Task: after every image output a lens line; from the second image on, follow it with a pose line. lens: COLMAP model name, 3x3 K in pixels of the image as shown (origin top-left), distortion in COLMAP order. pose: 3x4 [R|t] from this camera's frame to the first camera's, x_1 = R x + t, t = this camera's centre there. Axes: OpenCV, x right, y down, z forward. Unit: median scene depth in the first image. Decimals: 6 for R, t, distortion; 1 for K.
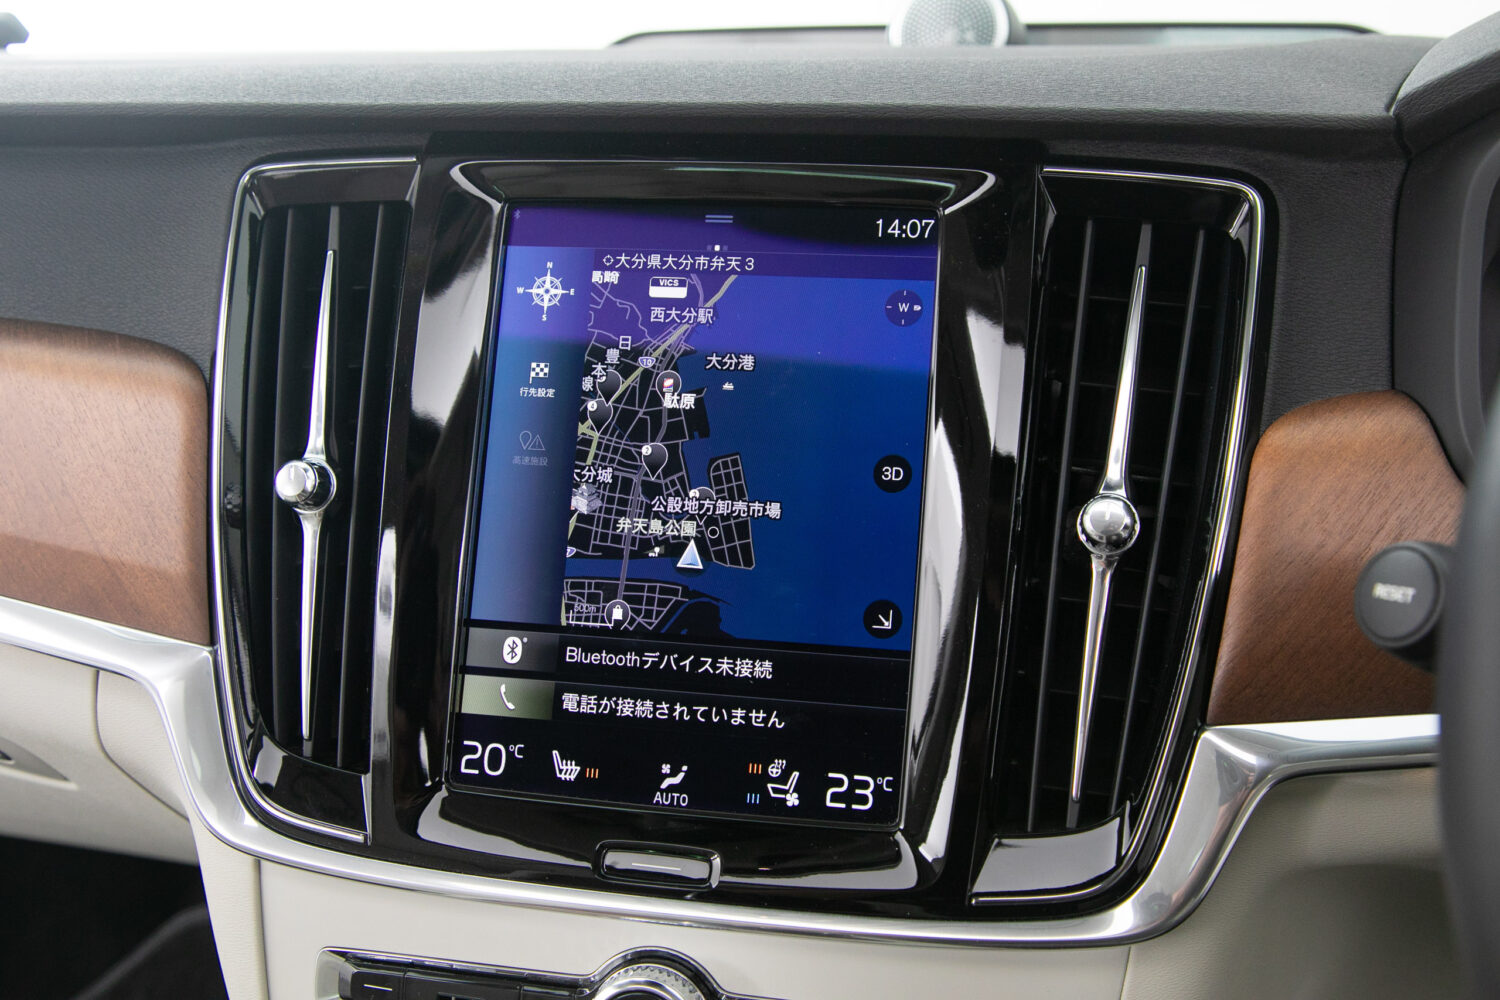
lens RADIAL K [[1623.0, 0, 750.0], [0, 1623.0, 500.0], [0, 0, 1]] dist [-0.000915, 0.034985]
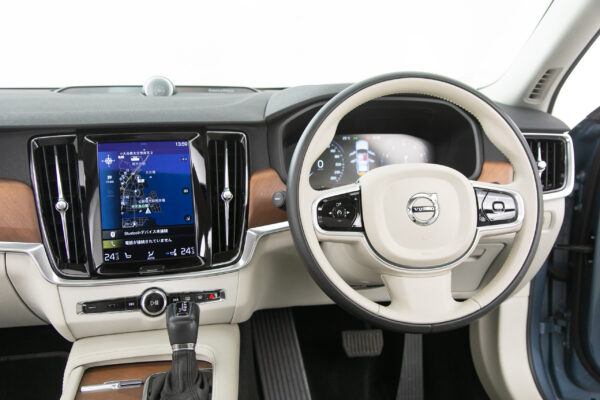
lens RADIAL K [[649.2, 0, 300.0], [0, 649.2, 200.0], [0, 0, 1]] dist [-0.000915, 0.034985]
pose [[0.883513, -0.103165, 0.456904, -0.540995], [0.111658, 0.993711, 0.008460, 0.036224], [-0.454903, 0.043543, 0.889476, -1.022757]]
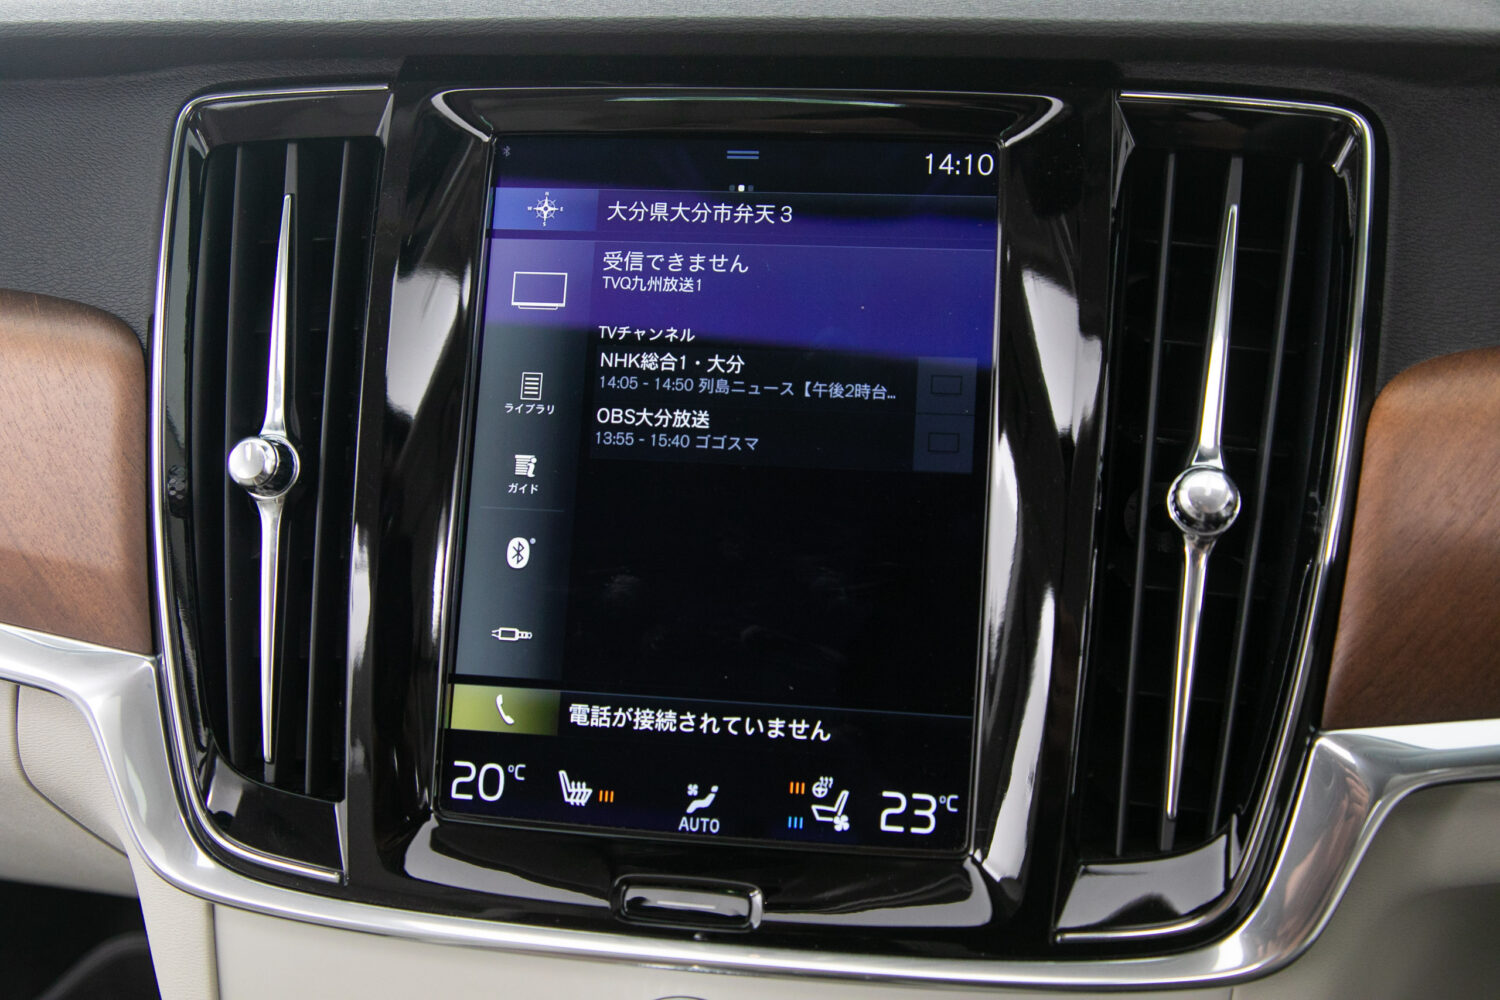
lens RADIAL K [[1623.0, 0, 750.0], [0, 1623.0, 500.0], [0, 0, 1]] dist [-0.000915, 0.034985]
pose [[0.998774, -0.010631, 0.048355, -0.060753], [0.010400, 0.999933, 0.005037, 0.007277], [-0.048406, -0.004528, 0.998817, 0.135210]]
